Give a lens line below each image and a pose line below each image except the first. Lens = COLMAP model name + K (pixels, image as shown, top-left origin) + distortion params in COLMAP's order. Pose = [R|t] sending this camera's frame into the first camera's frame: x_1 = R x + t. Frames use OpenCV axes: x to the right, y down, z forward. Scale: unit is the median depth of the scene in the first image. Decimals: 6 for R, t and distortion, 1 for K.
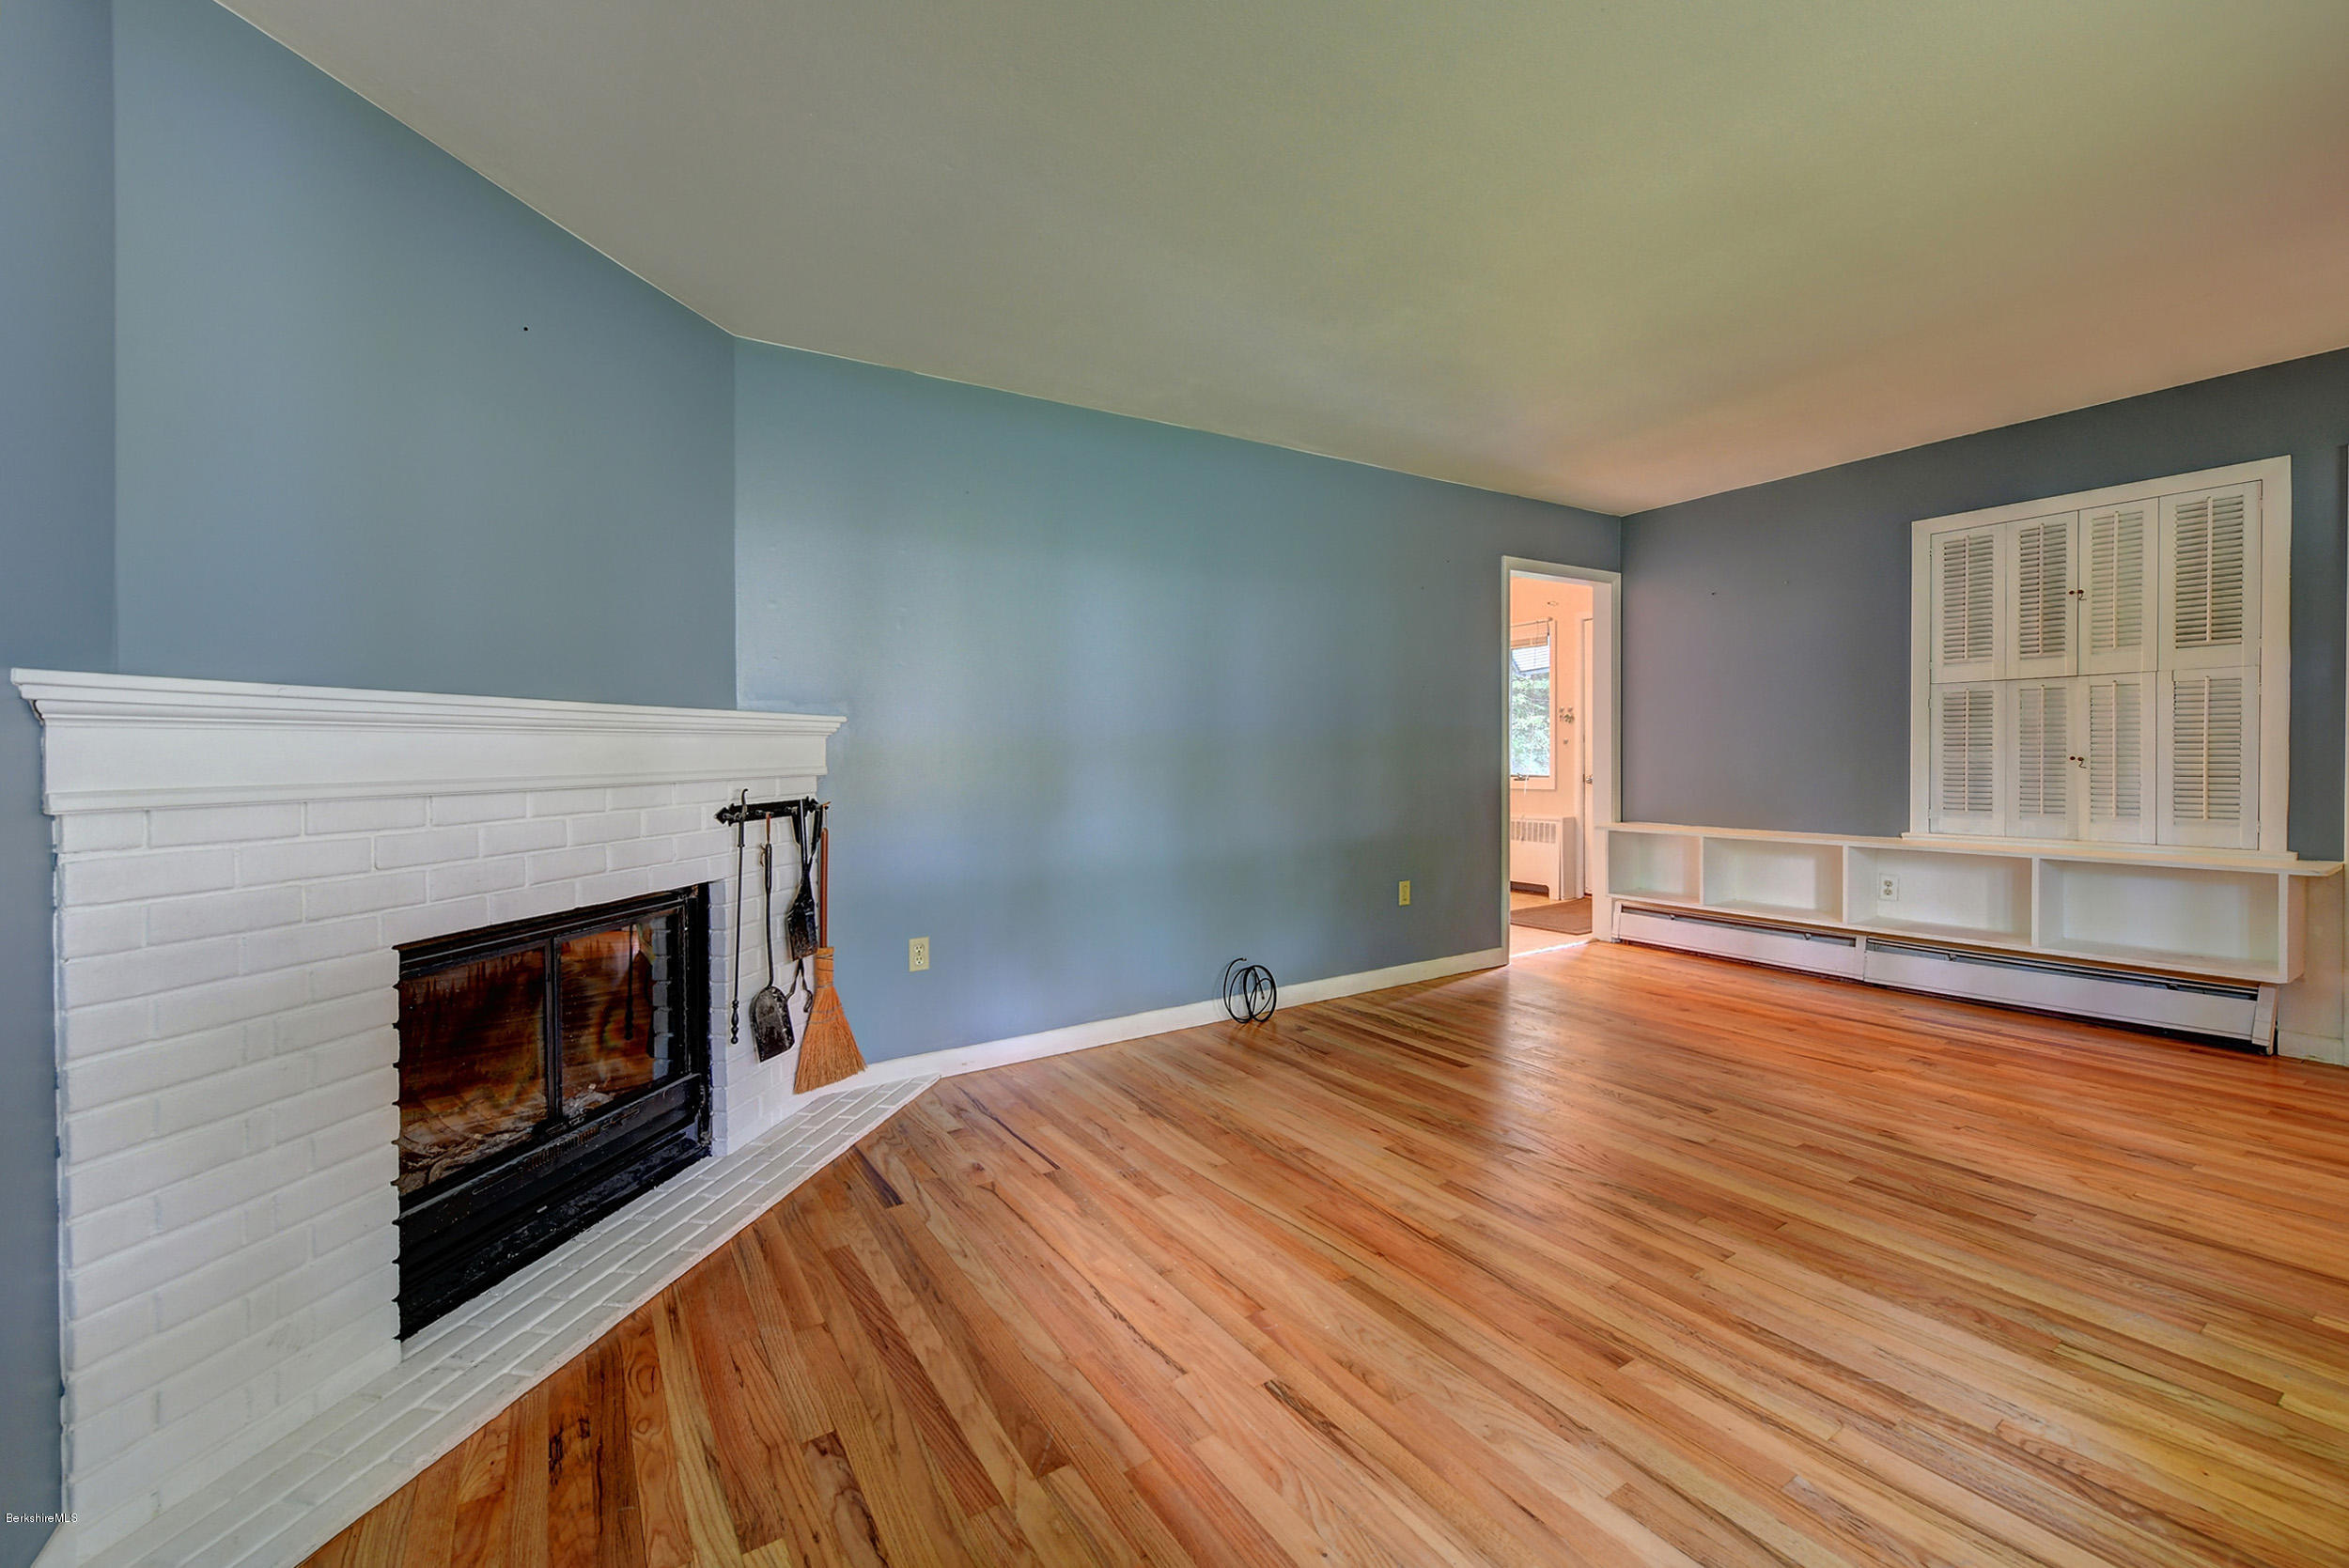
lens RADIAL K [[952.1, 0, 1176.8], [0, 952.1, 761.3], [0, 0, 1]] dist [-0.000817, -0.000262]
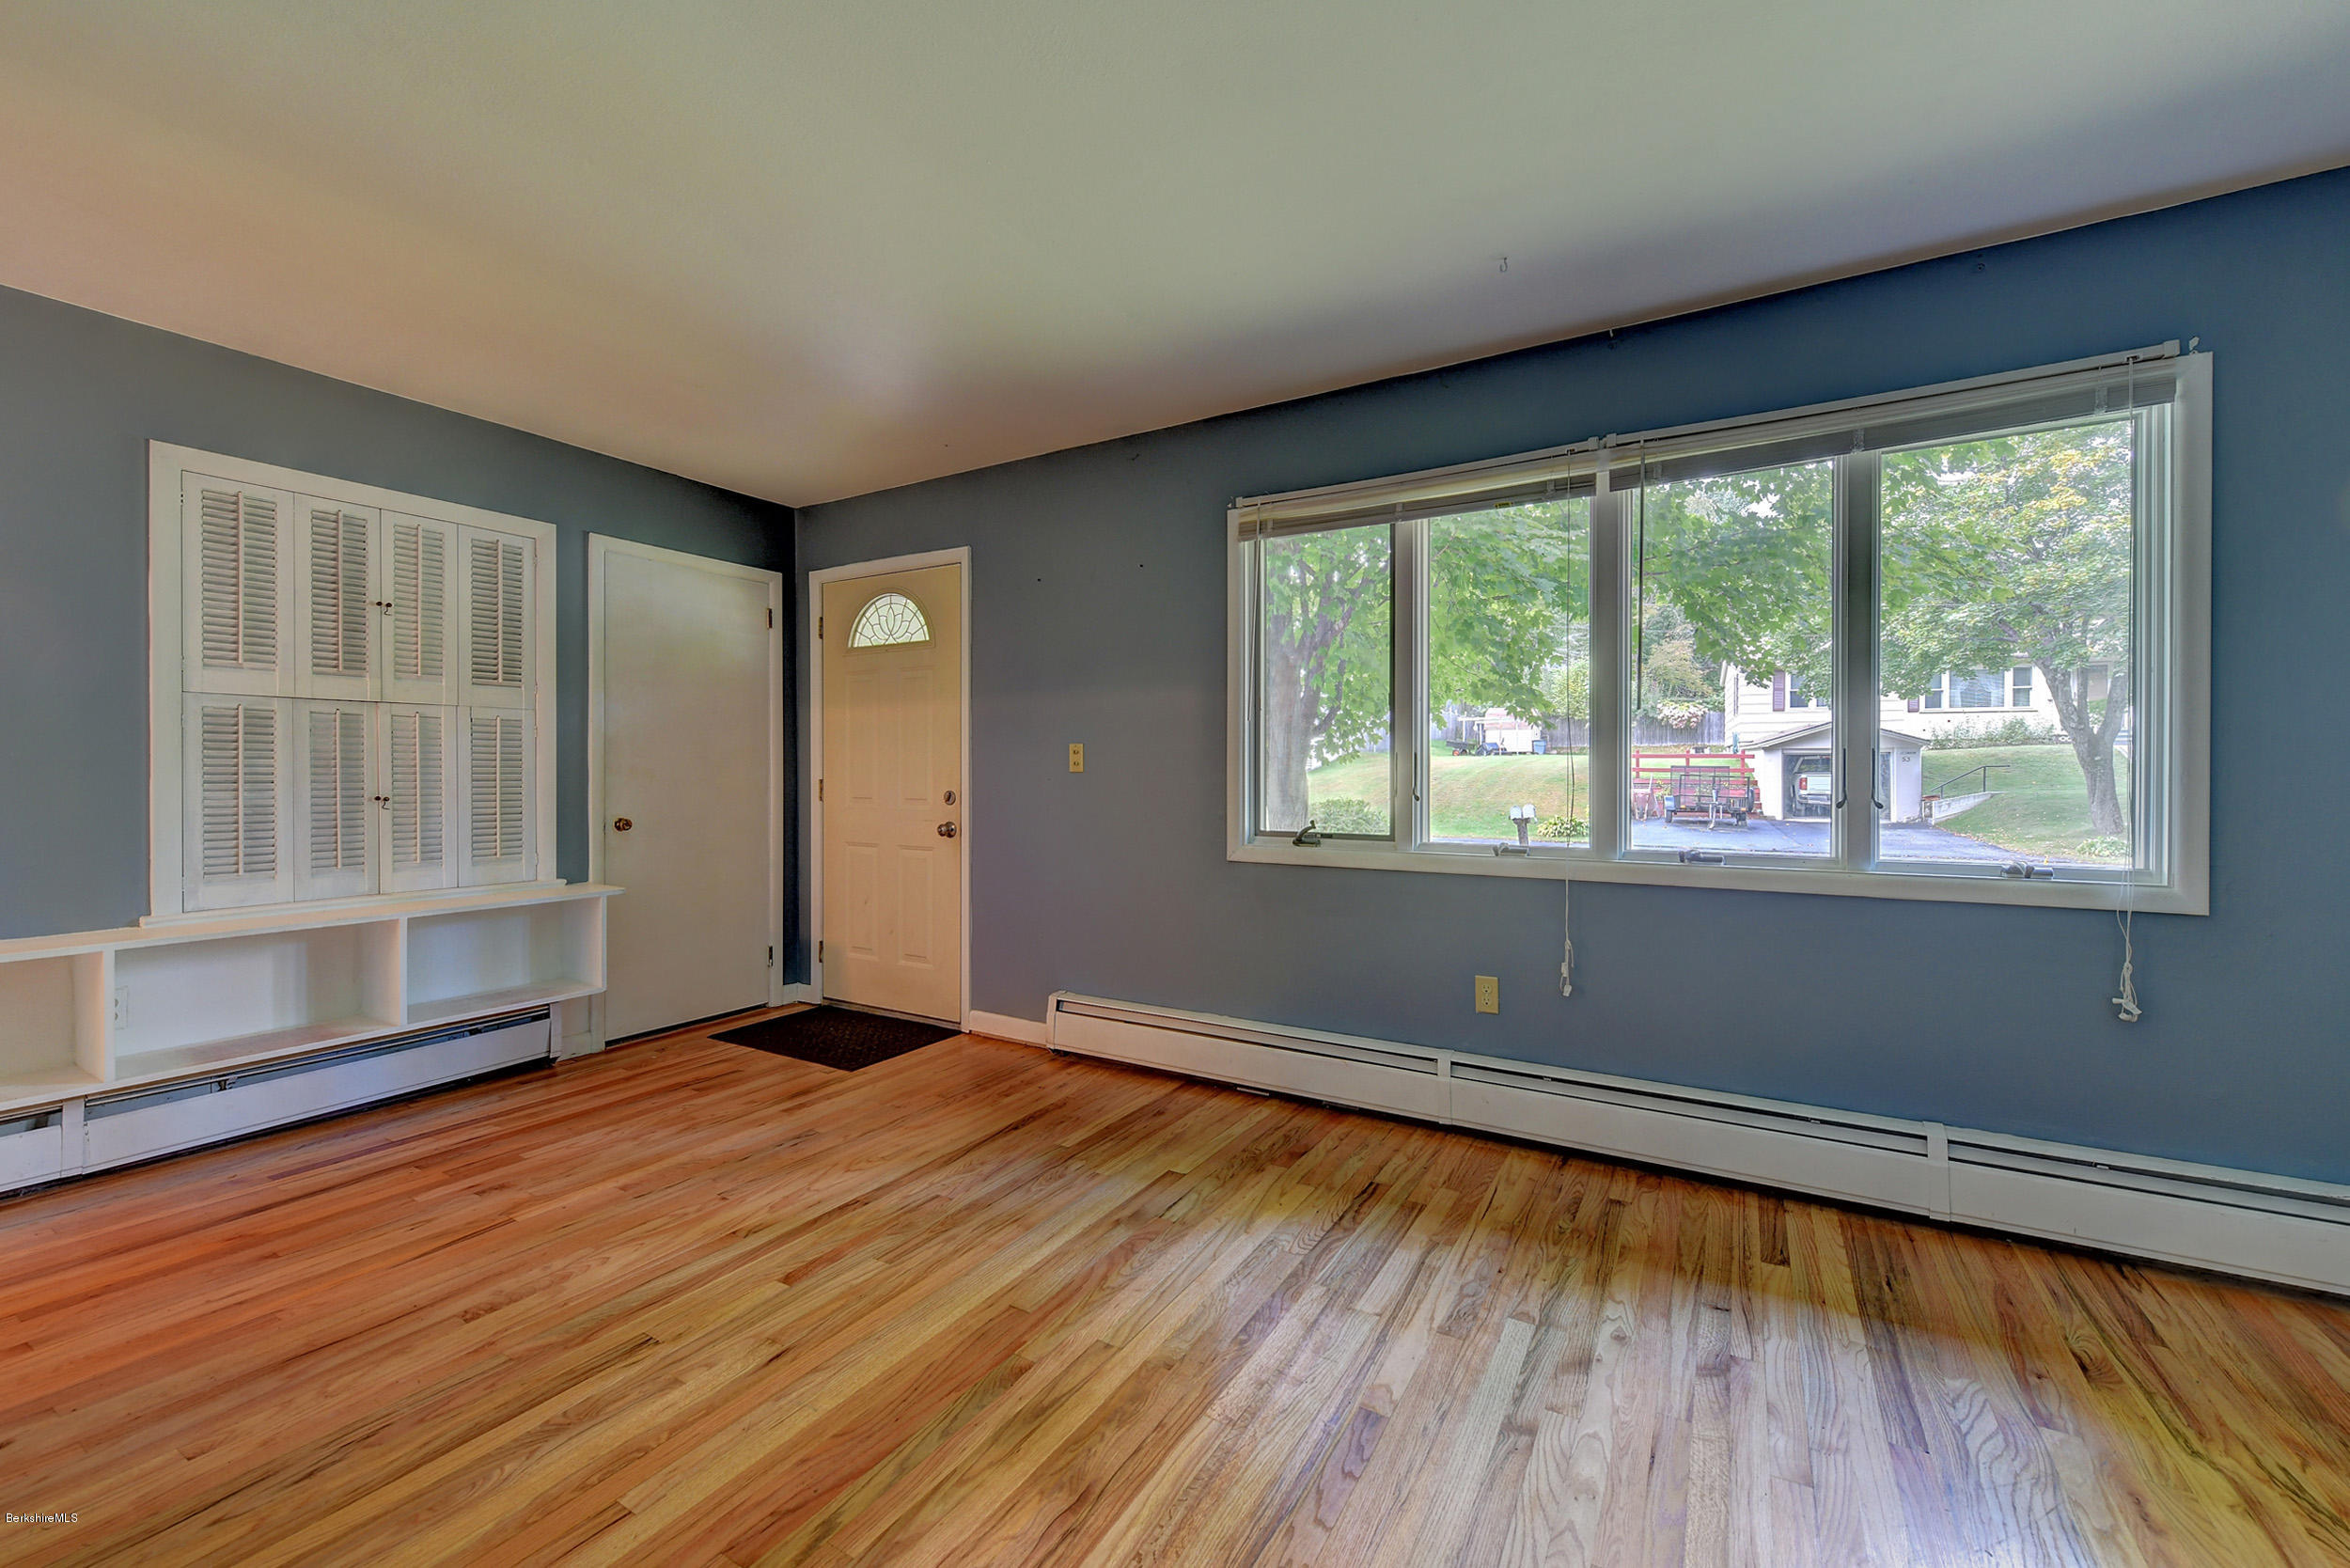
lens RADIAL K [[952.6, 0, 1183.1], [0, 952.6, 792.8], [0, 0, 1]] dist [-0.000817, -0.000262]
pose [[-0.452669, -0.004201, 0.891669, -0.144540], [0.015729, 0.999796, 0.012695, -0.007762], [-0.891540, 0.019772, -0.452510, 0.744709]]
